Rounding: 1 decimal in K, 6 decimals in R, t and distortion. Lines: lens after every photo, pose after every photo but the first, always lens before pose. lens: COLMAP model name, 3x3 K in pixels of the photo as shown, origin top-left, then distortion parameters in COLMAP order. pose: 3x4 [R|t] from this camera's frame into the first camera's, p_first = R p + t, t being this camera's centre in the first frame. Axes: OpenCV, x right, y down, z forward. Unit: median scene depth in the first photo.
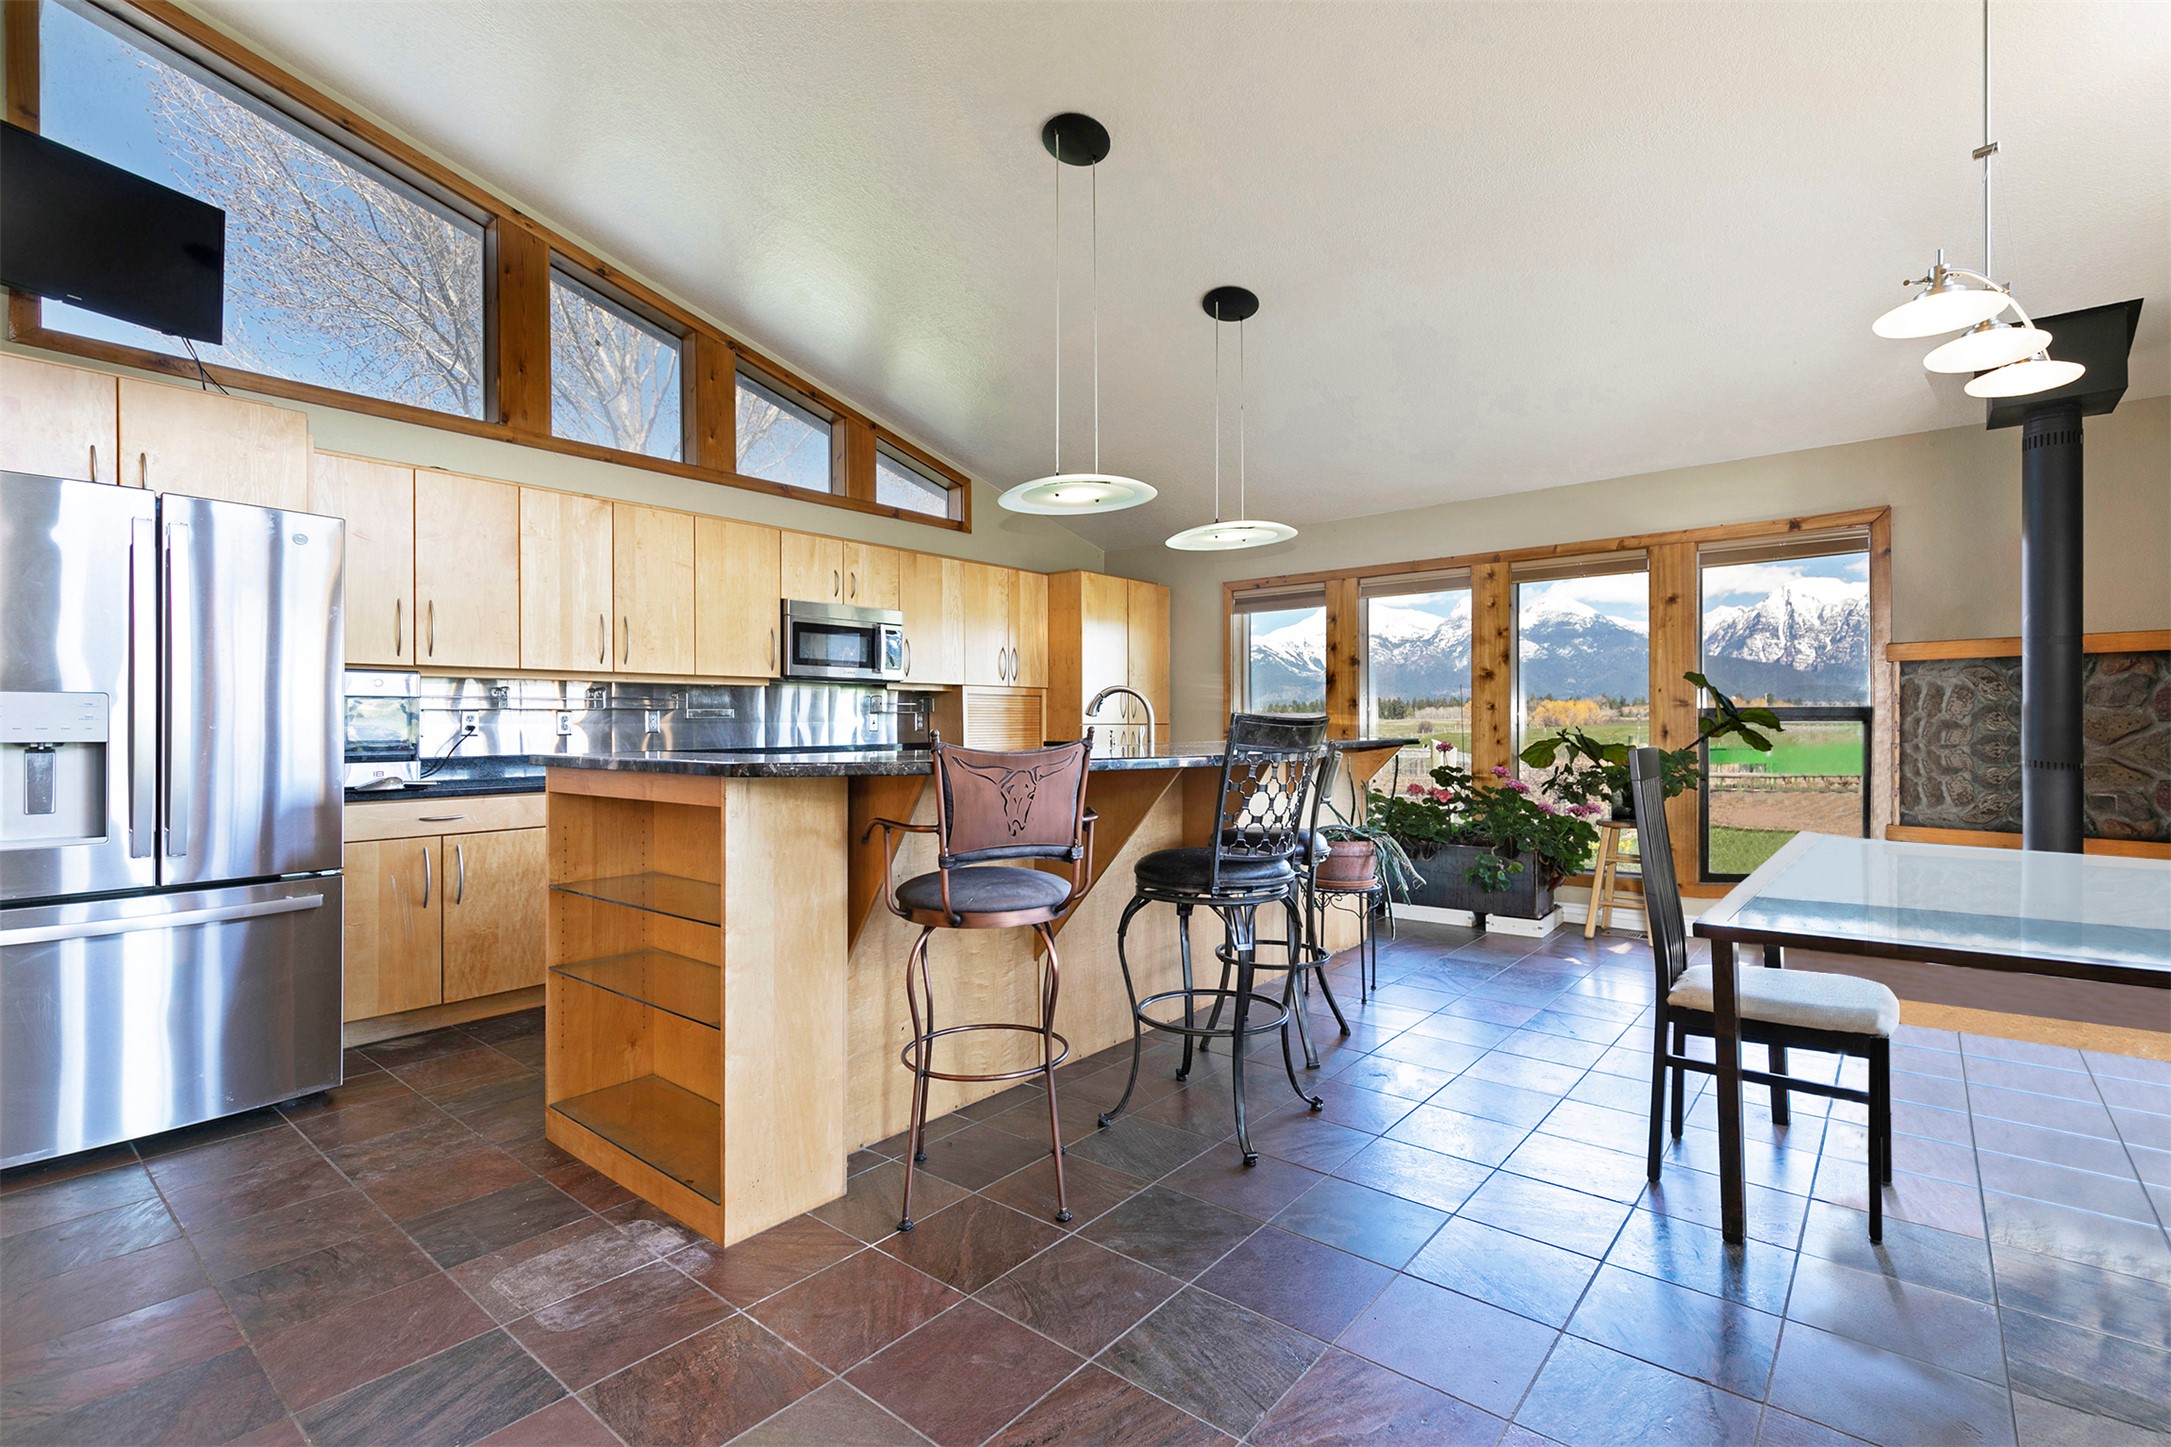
lens RADIAL K [[989.7, 0, 1086.1], [0, 989.7, 717.7], [0, 0, 1]] dist [0.002778, -0.000315]
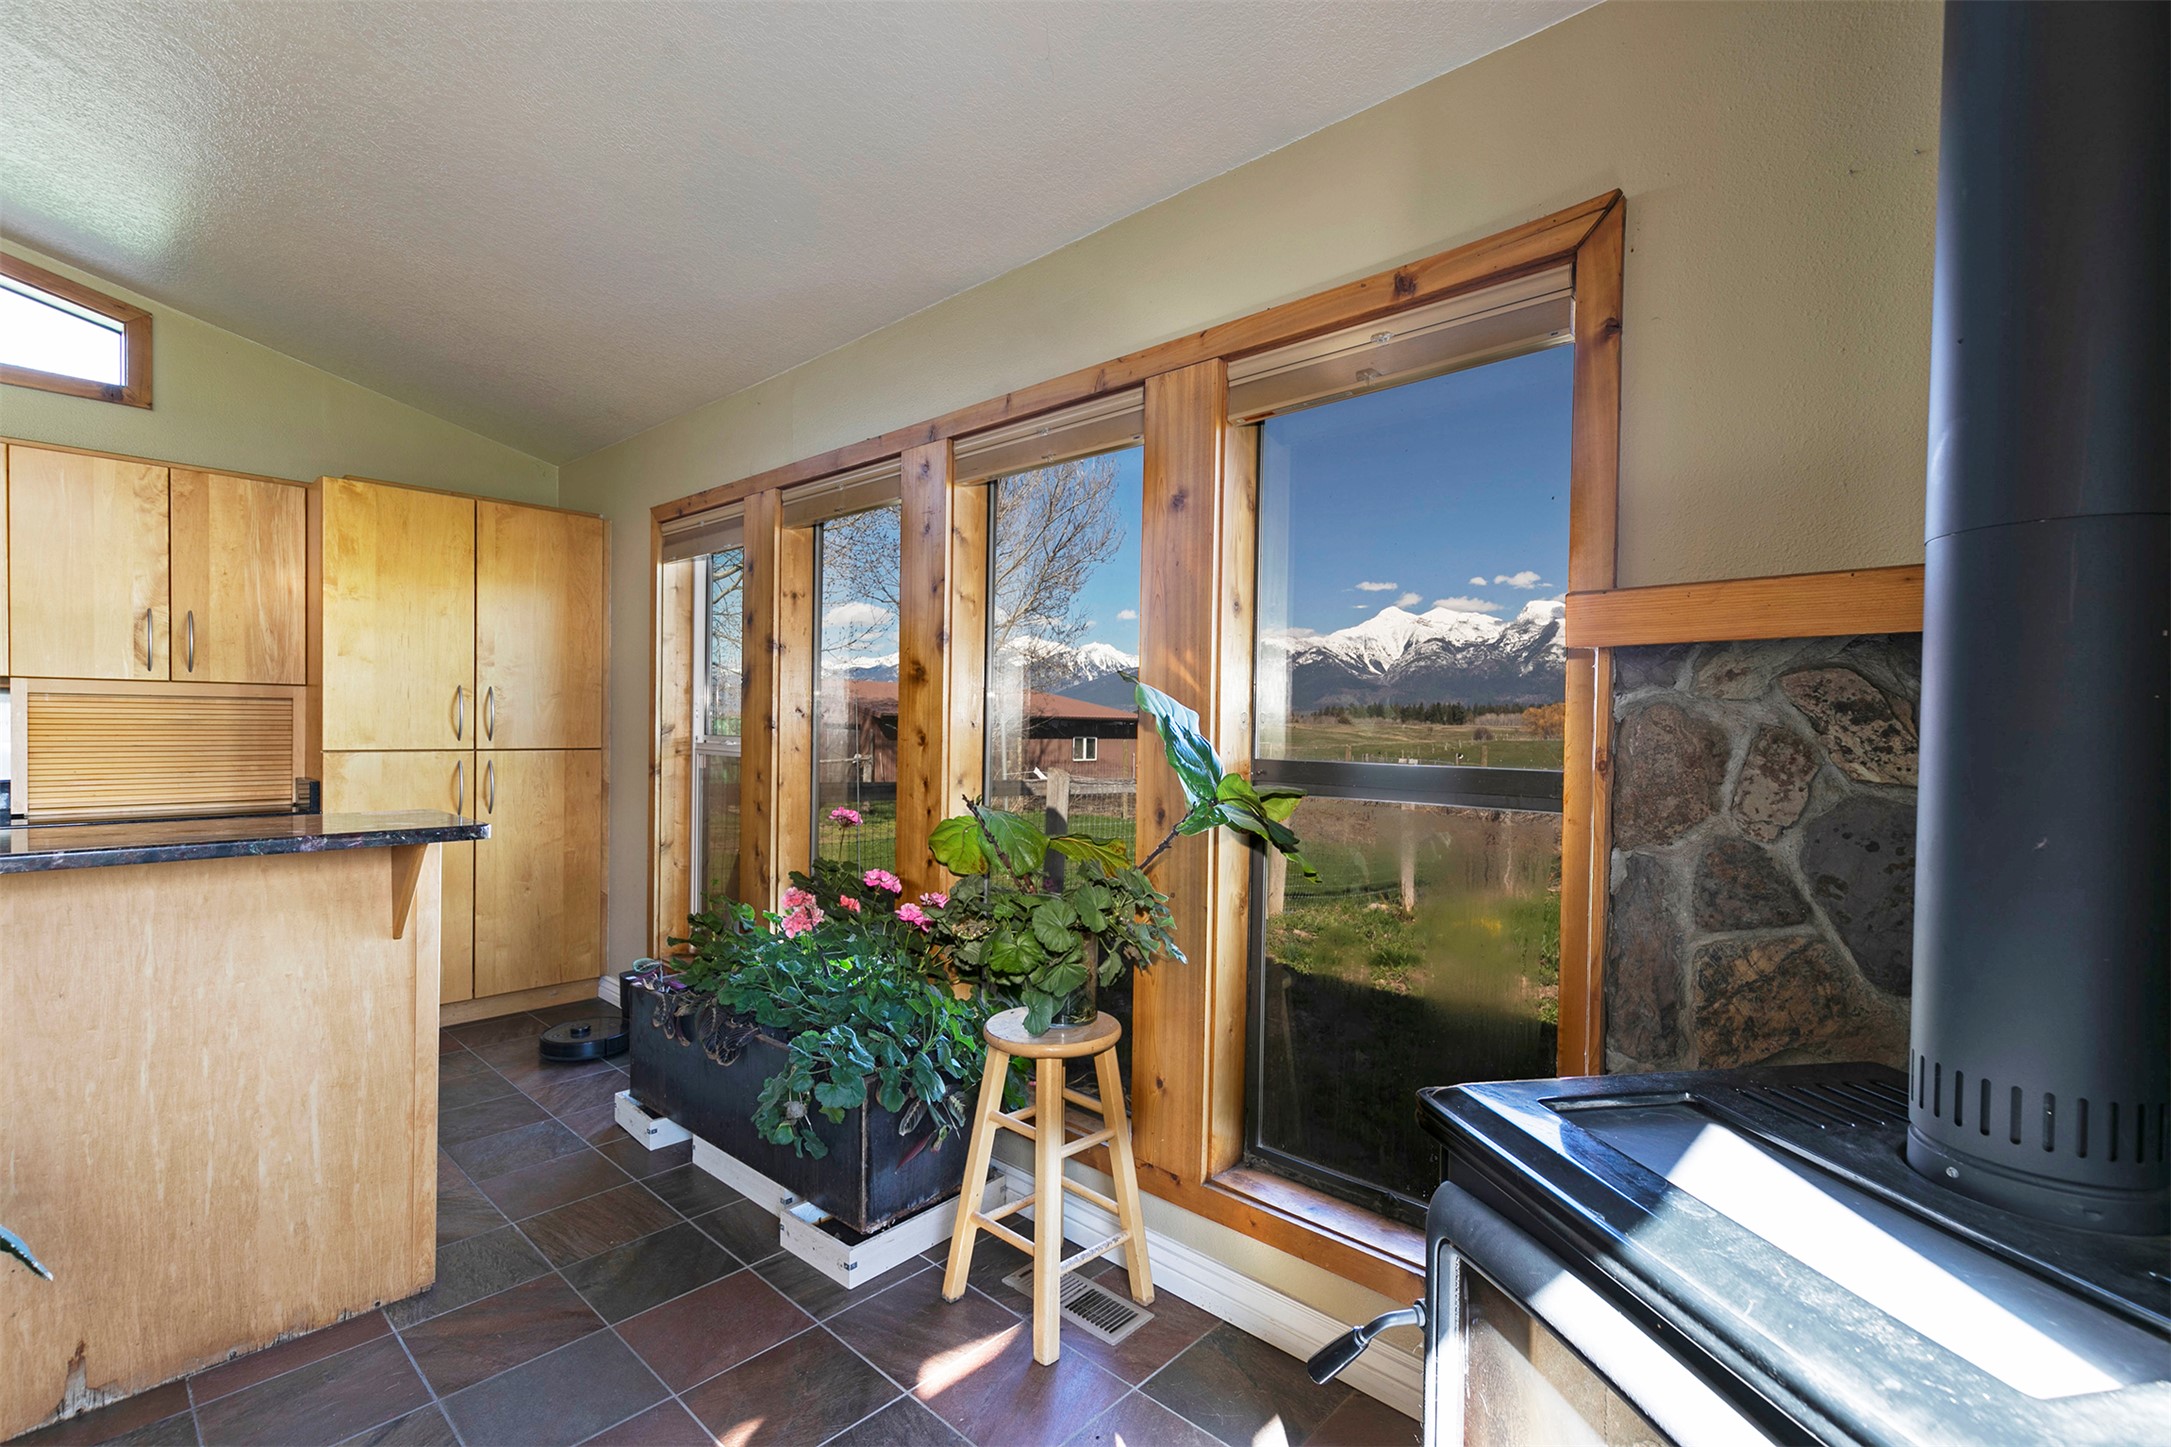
lens RADIAL K [[989.7, 0, 1085.3], [0, 989.7, 721.7], [0, 0, 1]] dist [0.002778, -0.000315]
pose [[0.998178, 0.020553, -0.056728, 0.561645], [-0.020235, 0.999776, 0.006172, -0.026327], [0.056842, -0.005013, 0.998371, 0.558932]]
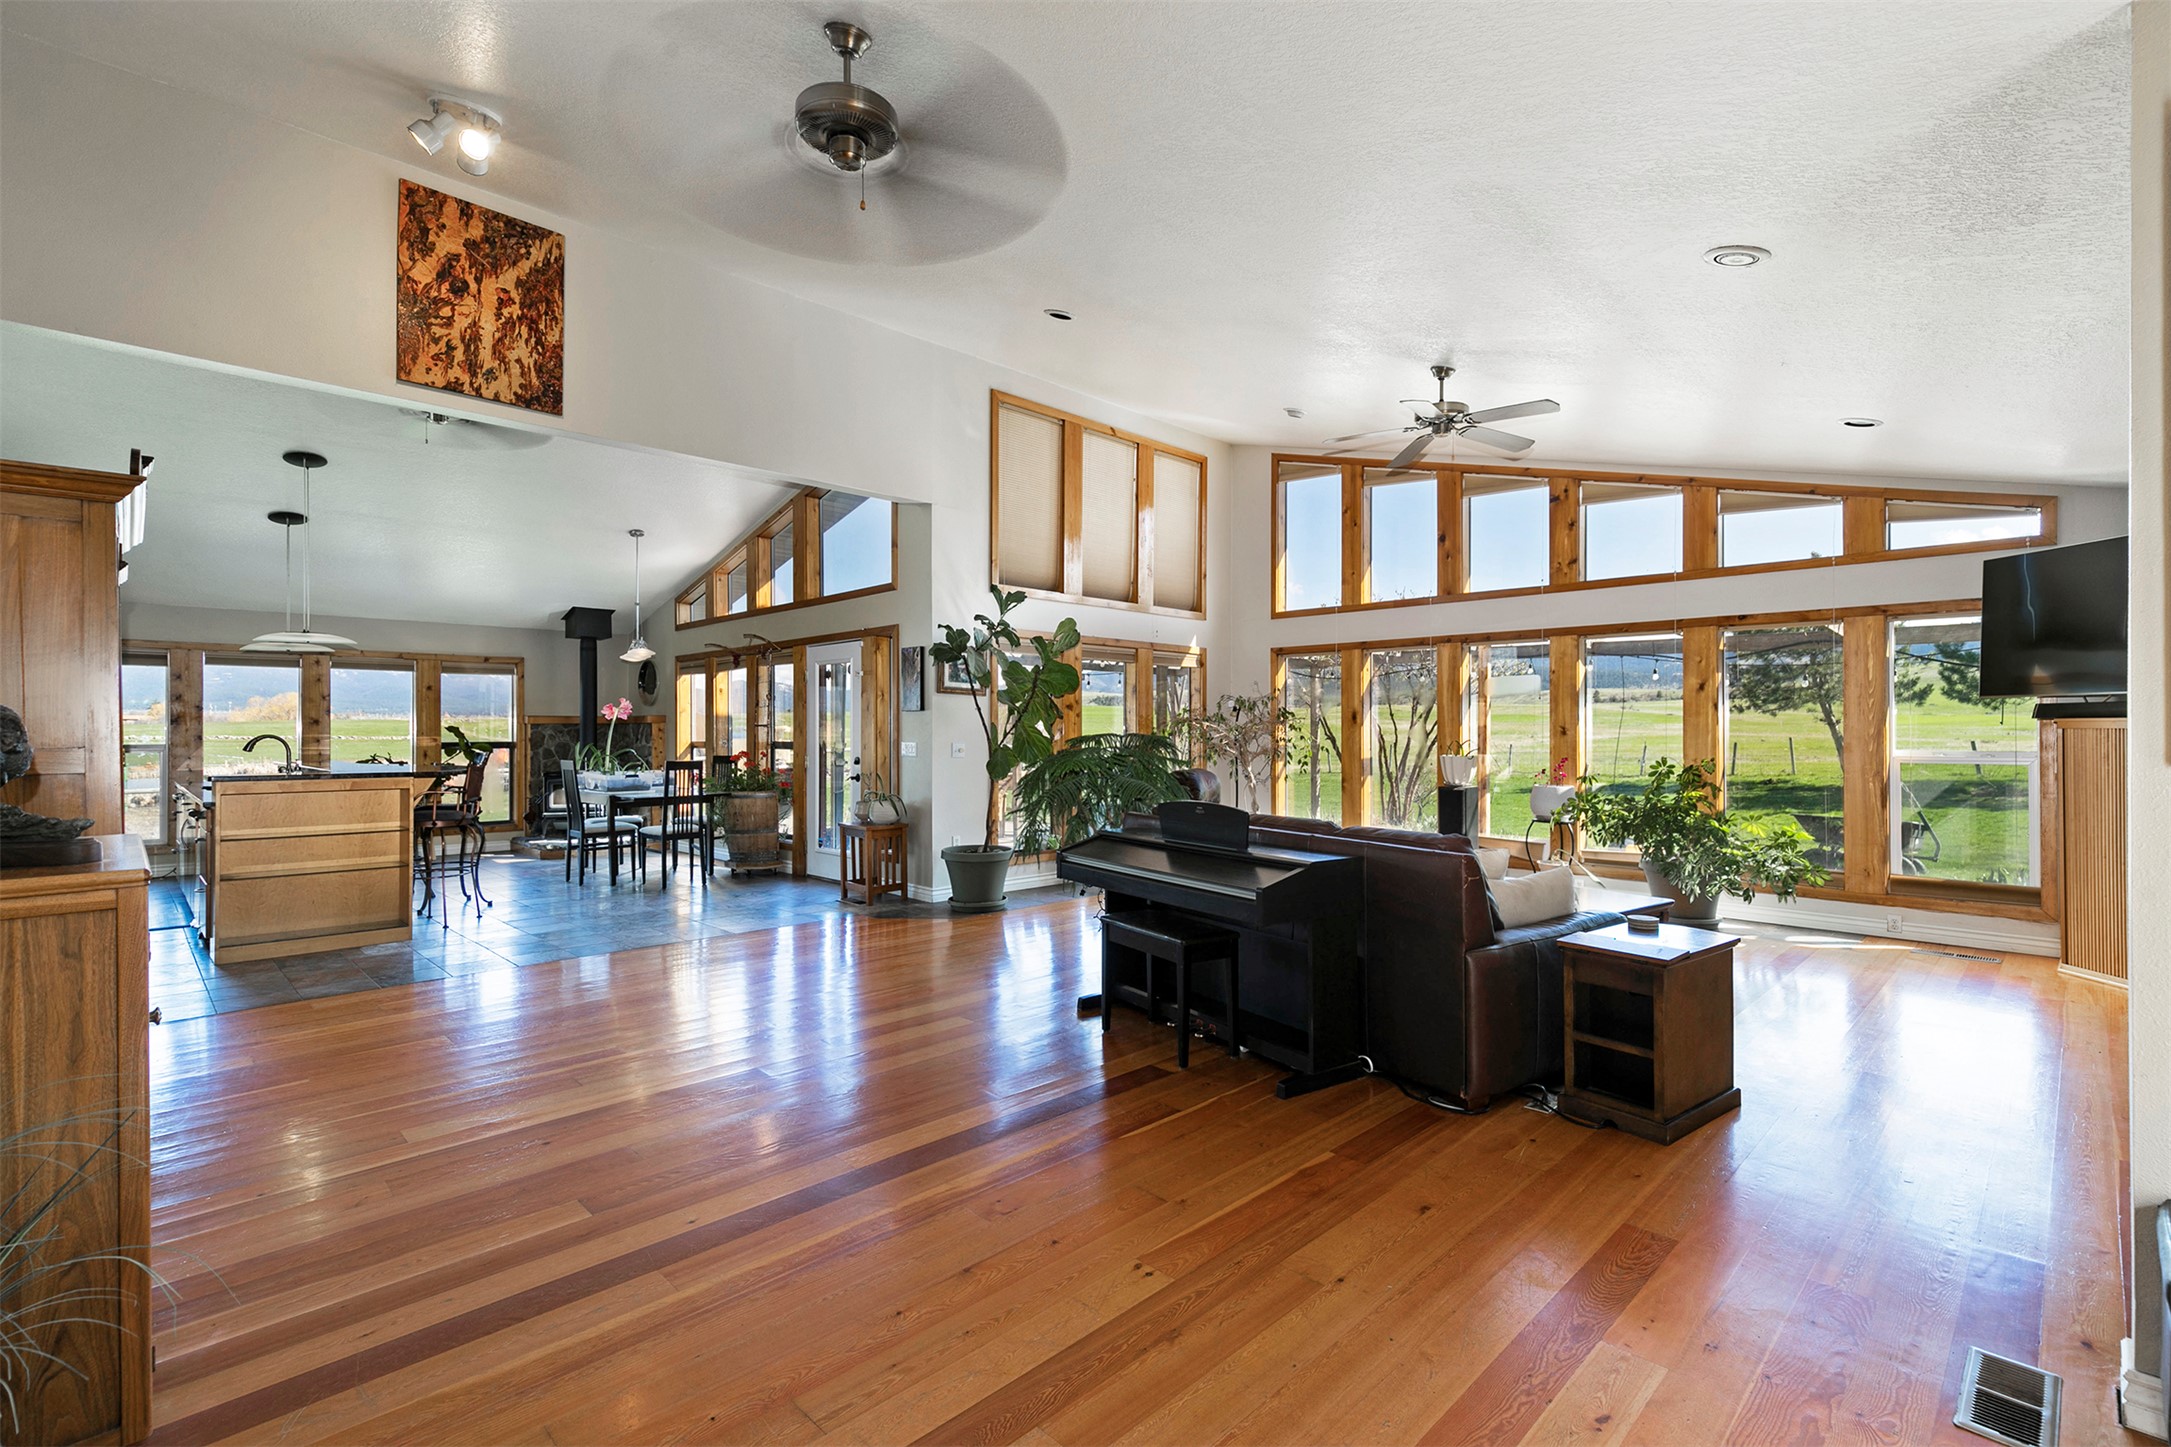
lens RADIAL K [[989.7, 0, 1078.0], [0, 989.7, 729.8], [0, 0, 1]] dist [0.002778, -0.000315]
pose [[0.103702, 0.006540, 0.994587, -1.195227], [-0.006894, 0.999959, -0.005857, -0.032051], [-0.994584, -0.006250, 0.103743, -0.473398]]
